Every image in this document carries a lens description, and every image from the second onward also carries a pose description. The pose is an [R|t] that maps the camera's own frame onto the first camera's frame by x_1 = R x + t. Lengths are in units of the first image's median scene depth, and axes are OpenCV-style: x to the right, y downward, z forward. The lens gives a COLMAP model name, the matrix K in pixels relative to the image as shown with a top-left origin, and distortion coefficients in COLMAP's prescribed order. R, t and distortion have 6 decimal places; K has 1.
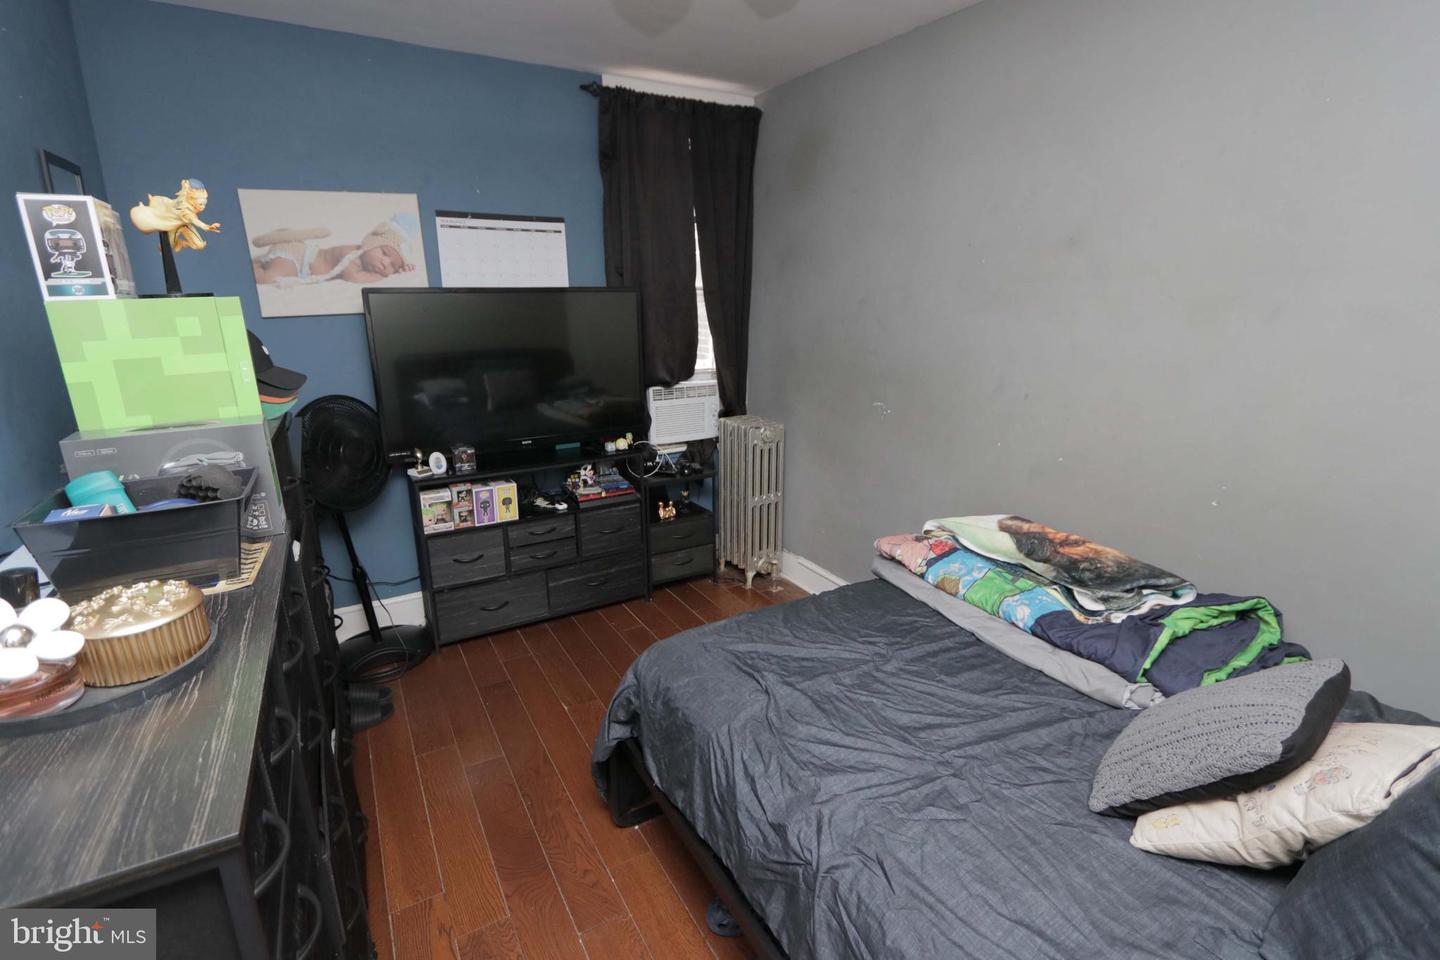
lens RADIAL K [[664.4, 0, 713.3], [0, 664.4, 479.0], [0, 0, 1]] dist [-0.022599, 0.004530]
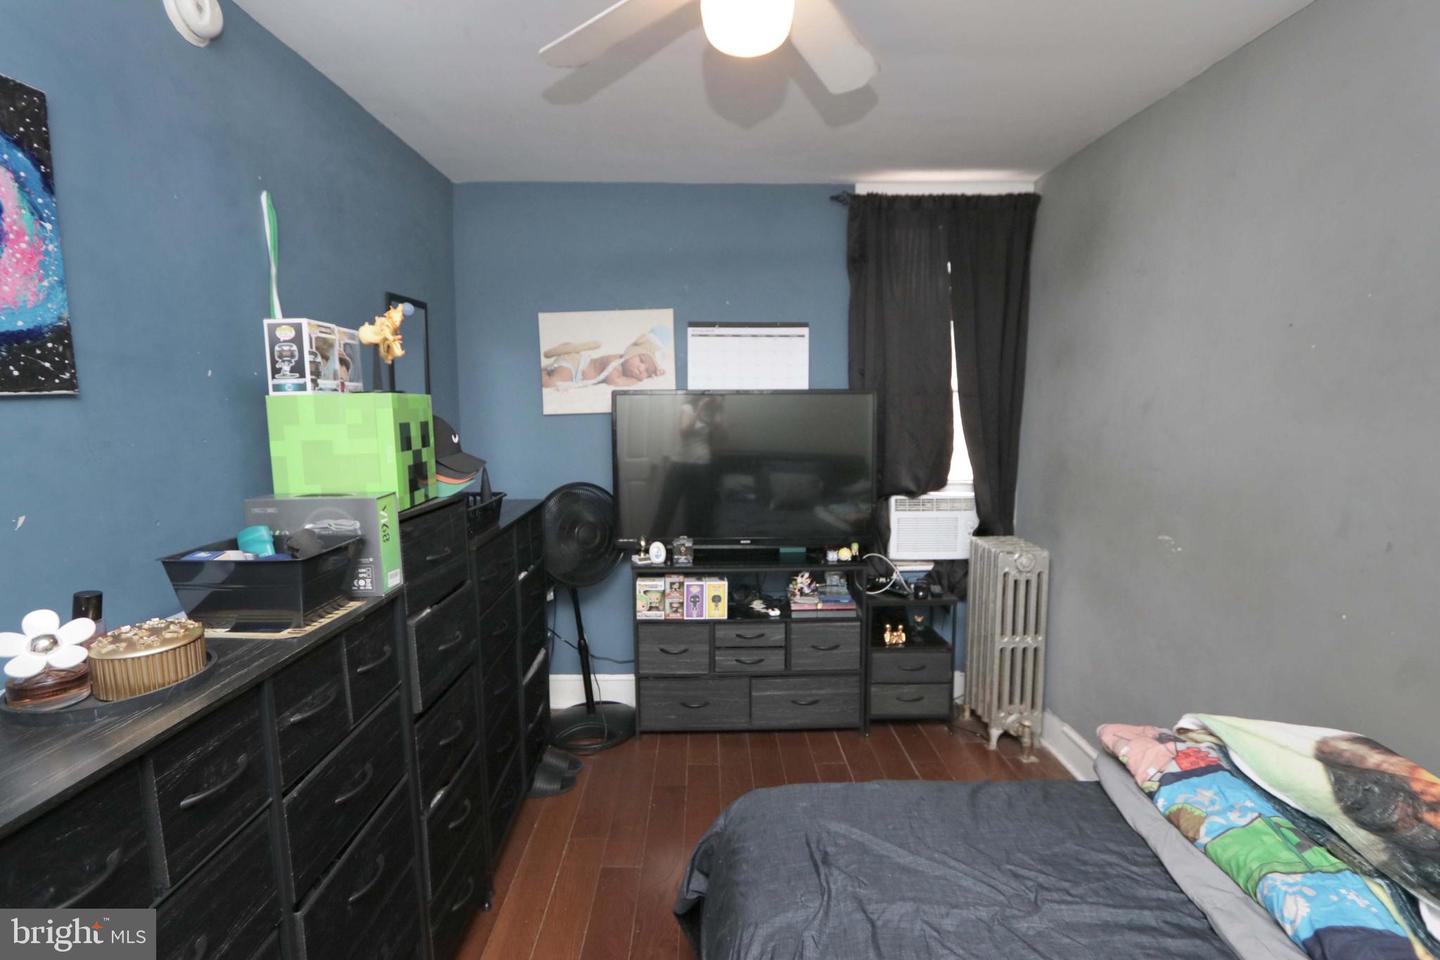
lens RADIAL K [[664.4, 0, 716.2], [0, 664.4, 475.6], [0, 0, 1]] dist [-0.022599, 0.004530]
pose [[0.872043, 0.053925, -0.486449, 0.171430], [-0.131025, 0.983356, -0.125874, -0.023700], [0.471565, 0.173505, 0.864594, 0.113717]]
